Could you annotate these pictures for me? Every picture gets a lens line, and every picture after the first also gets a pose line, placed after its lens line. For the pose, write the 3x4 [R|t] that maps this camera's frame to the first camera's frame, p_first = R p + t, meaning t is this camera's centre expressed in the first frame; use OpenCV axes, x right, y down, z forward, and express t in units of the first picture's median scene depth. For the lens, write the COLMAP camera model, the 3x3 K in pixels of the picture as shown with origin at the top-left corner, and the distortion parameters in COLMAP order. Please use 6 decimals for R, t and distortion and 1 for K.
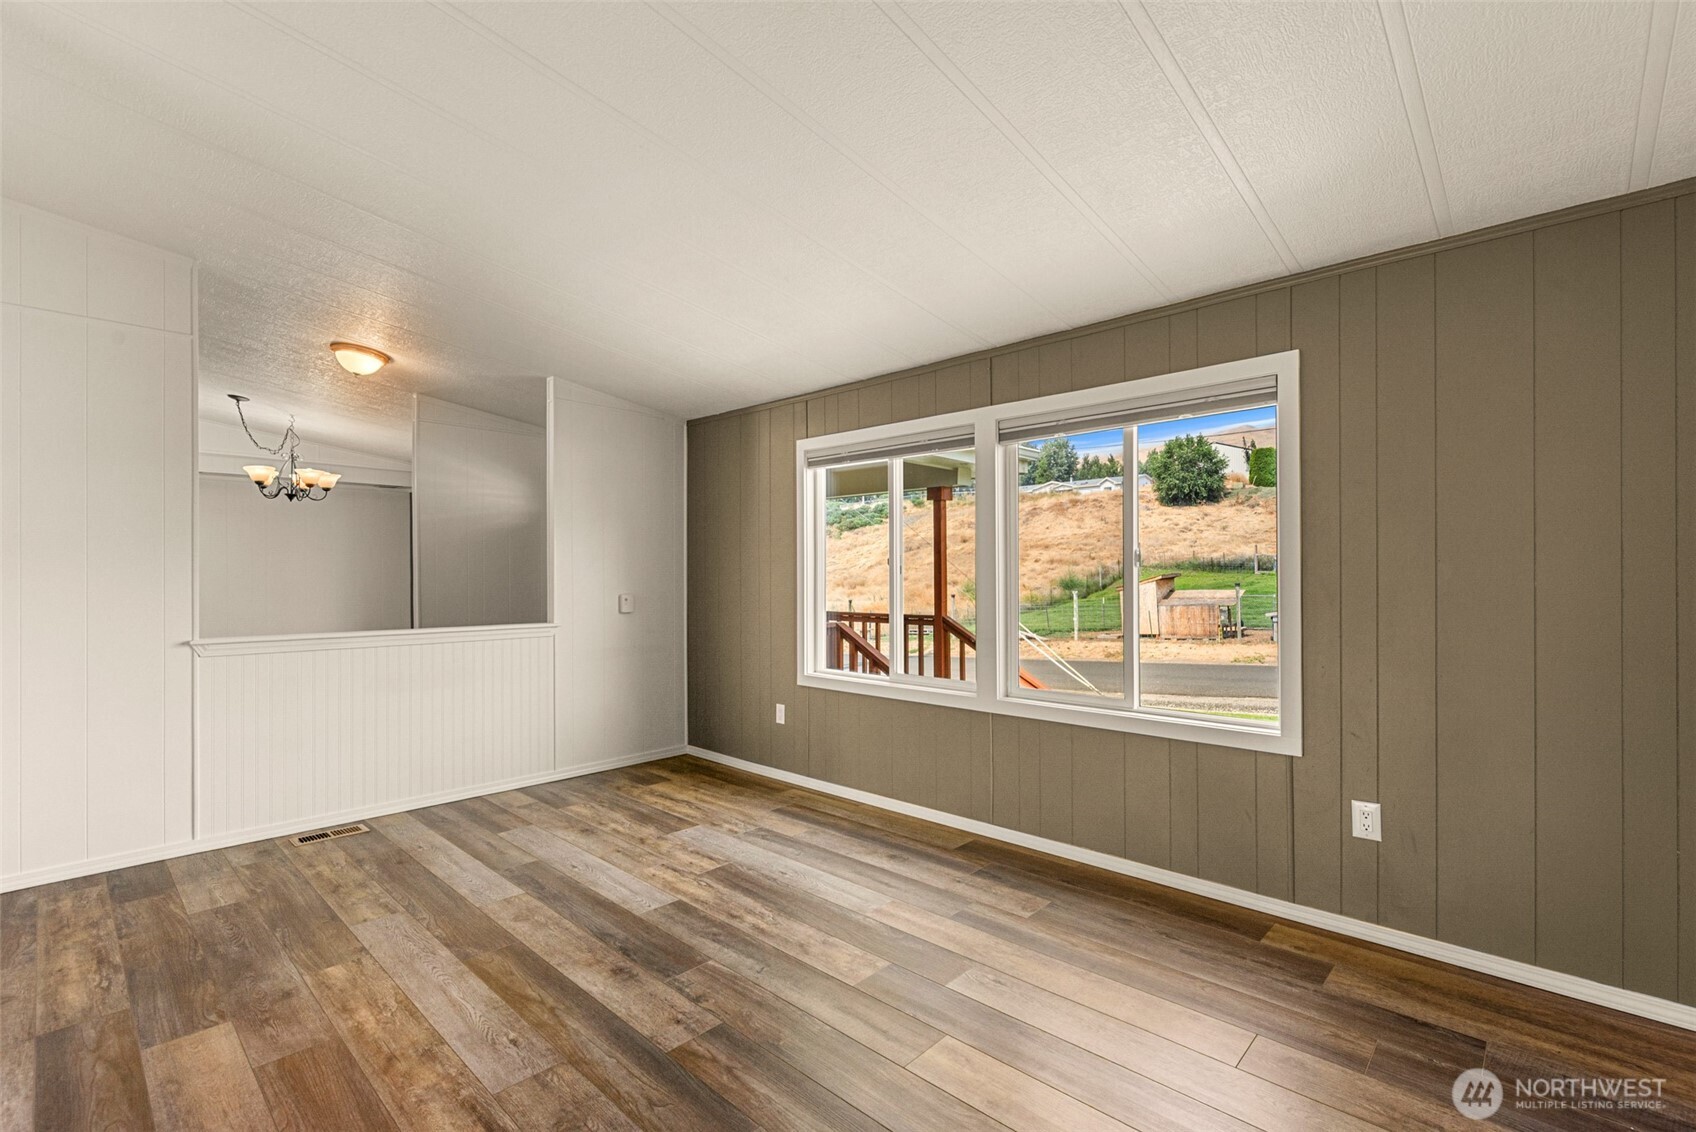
lens RADIAL K [[740.8, 0, 923.2], [0, 740.8, 569.3], [0, 0, 1]] dist [0.000317, -0.000127]
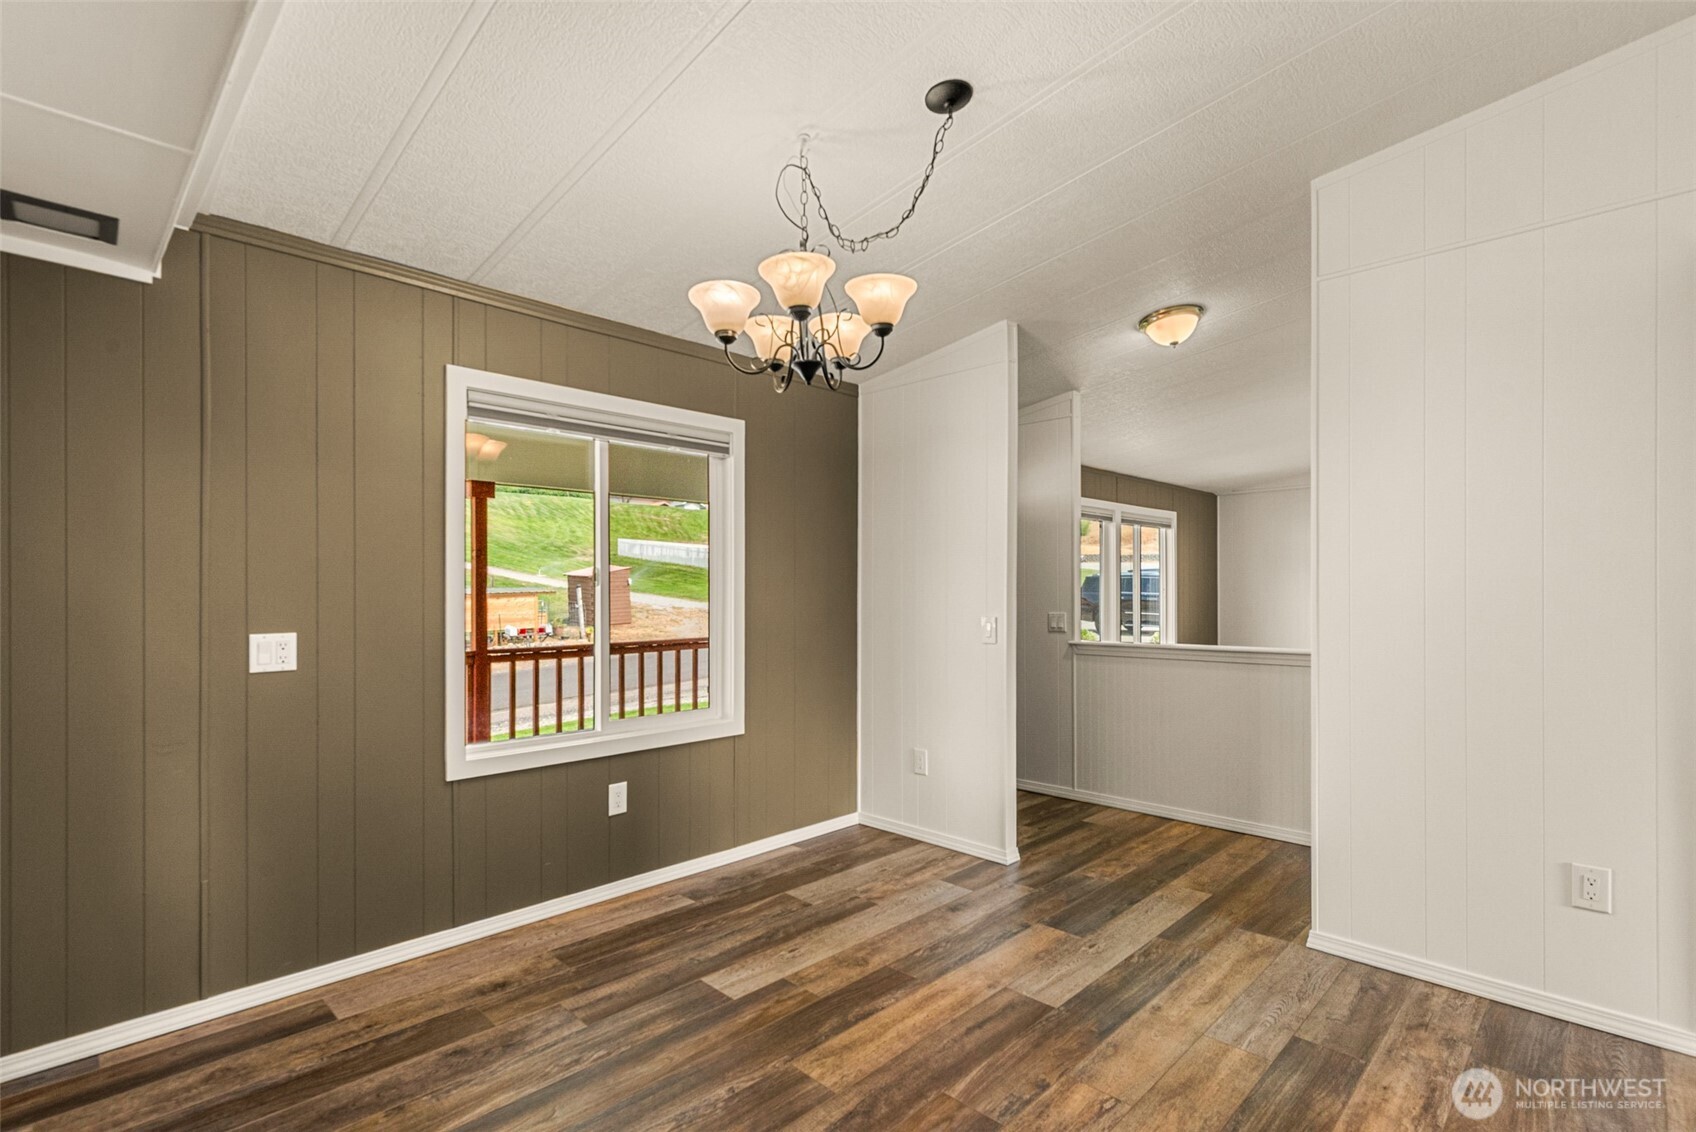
lens RADIAL K [[753.4, 0, 844.0], [0, 753.4, 598.9], [0, 0, 1]] dist [-0.000585, 0.000037]
pose [[0.123432, -0.001574, 0.992352, -0.779217], [-0.001680, 0.999997, 0.001795, 0.013171], [-0.992352, -0.001889, 0.123429, 0.659981]]
